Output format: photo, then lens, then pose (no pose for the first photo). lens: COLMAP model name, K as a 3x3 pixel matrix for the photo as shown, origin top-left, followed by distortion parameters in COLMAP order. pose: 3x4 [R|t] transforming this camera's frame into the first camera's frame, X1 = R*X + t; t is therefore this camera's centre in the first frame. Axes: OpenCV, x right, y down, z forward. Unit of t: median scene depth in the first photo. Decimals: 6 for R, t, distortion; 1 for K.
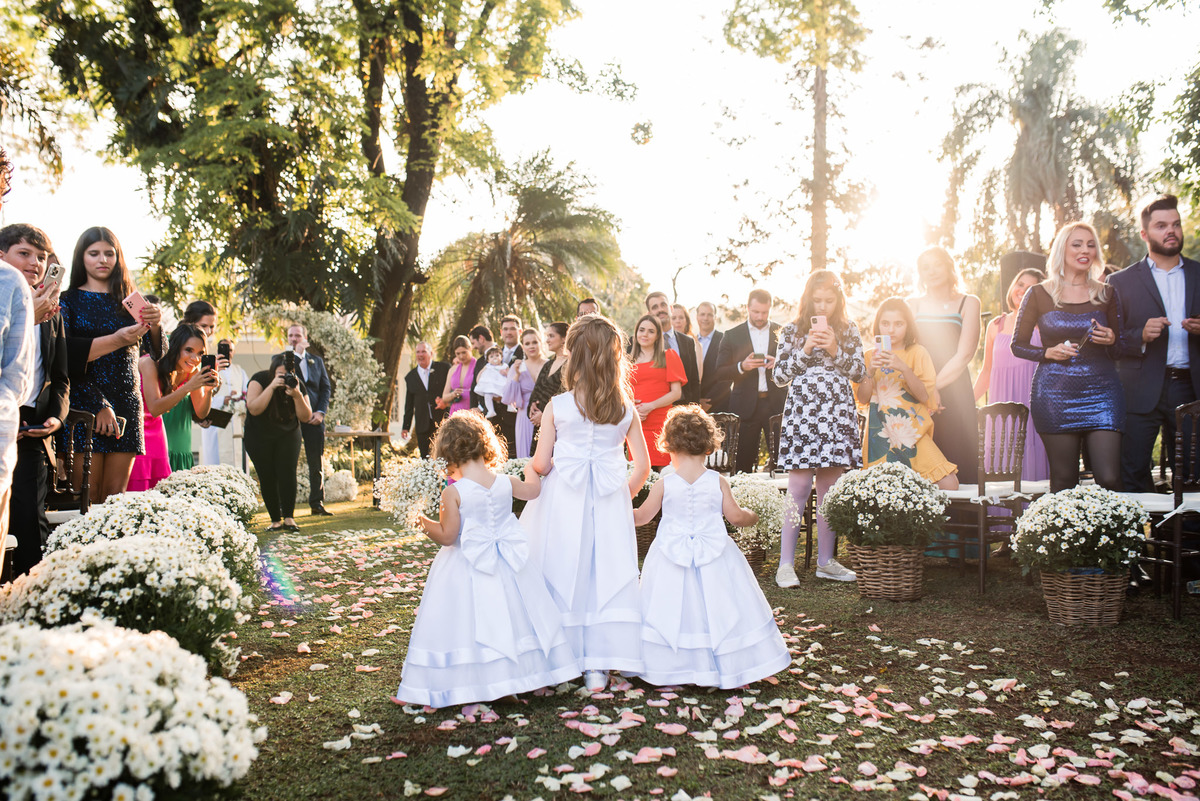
lens RADIAL K [[1238.8, 0, 590.3], [0, 1238.8, 402.7], [0, 0, 1]] dist [-0.040615, 0.059819]
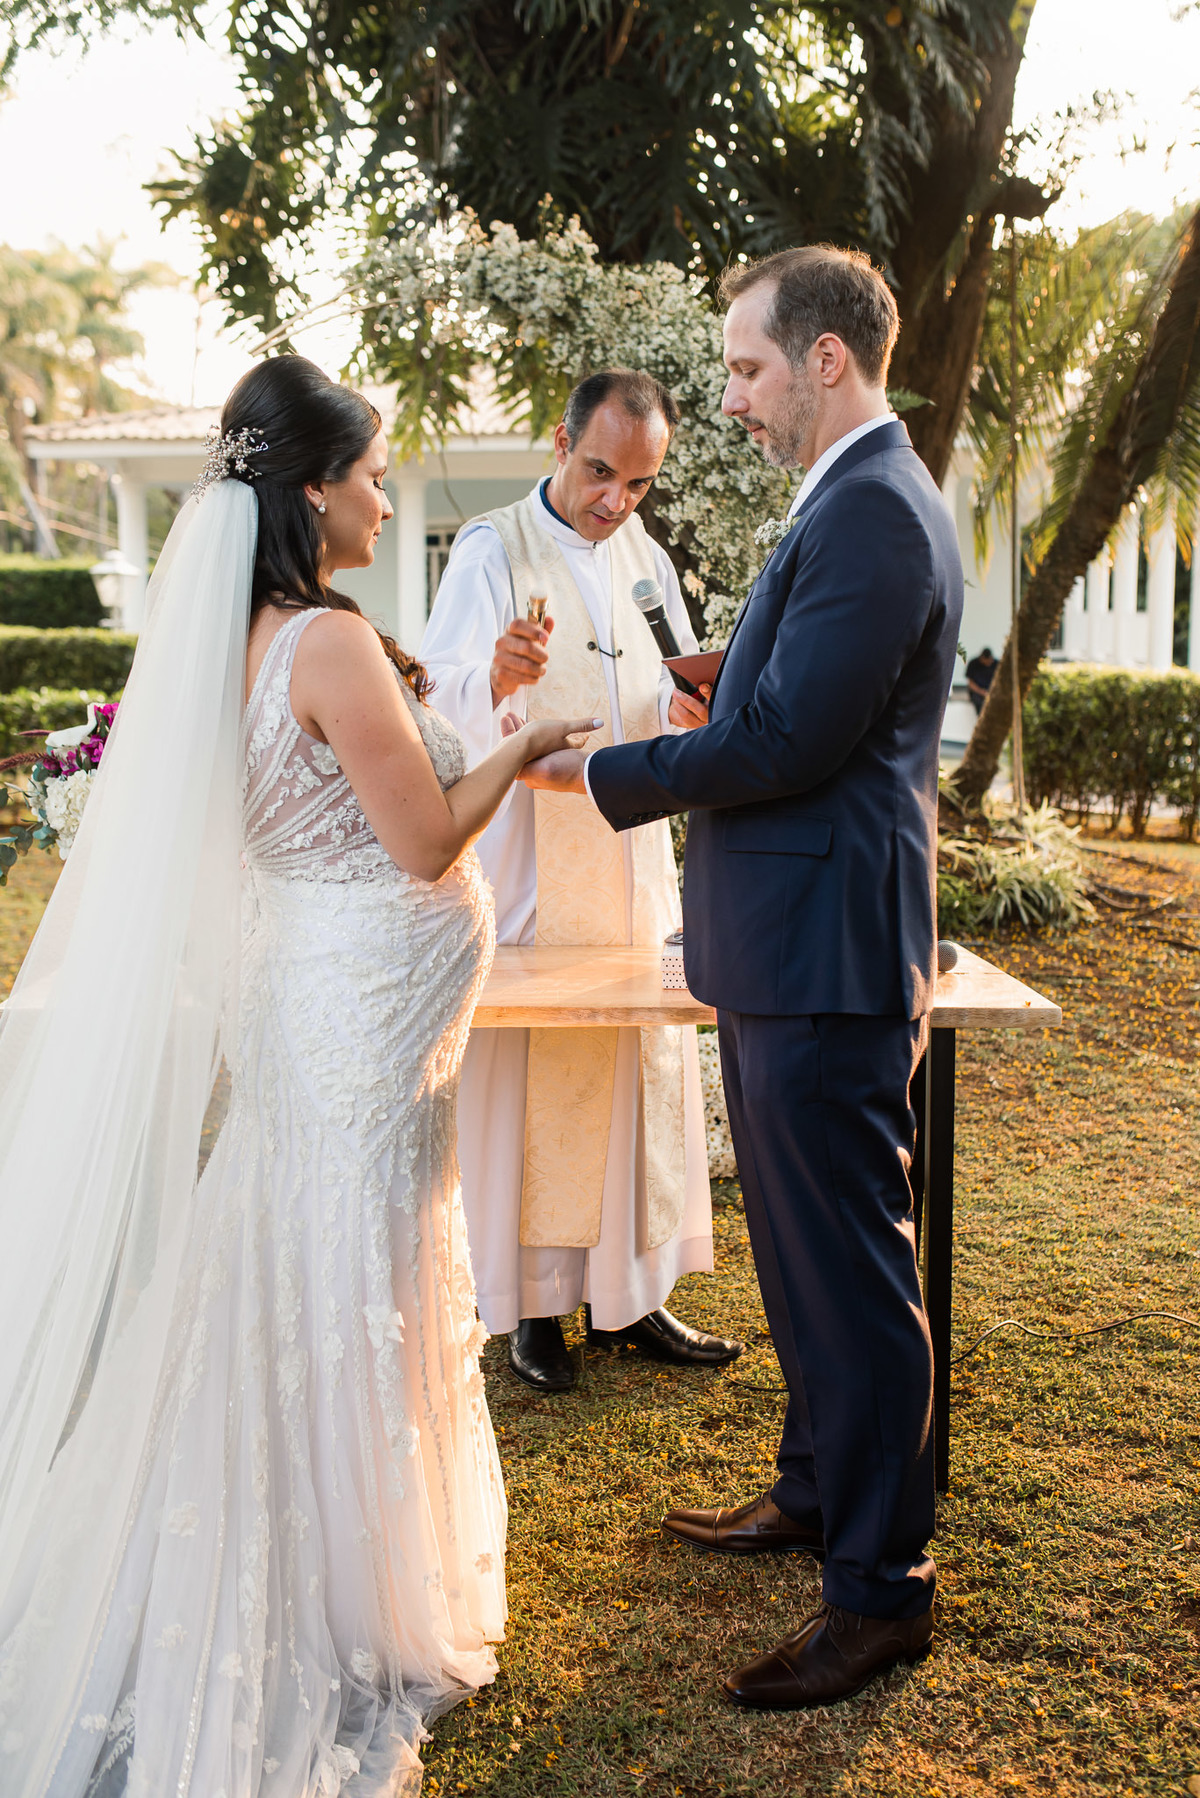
lens RADIAL K [[1874.1, 0, 629.4], [0, 1874.1, 853.5], [0, 0, 1]] dist [-0.050340, 0.023955]
pose [[0.963337, 0.045366, -0.264429, -0.346848], [-0.003022, 0.987373, 0.158386, -0.066727], [0.268276, -0.151780, 0.951310, 1.807560]]
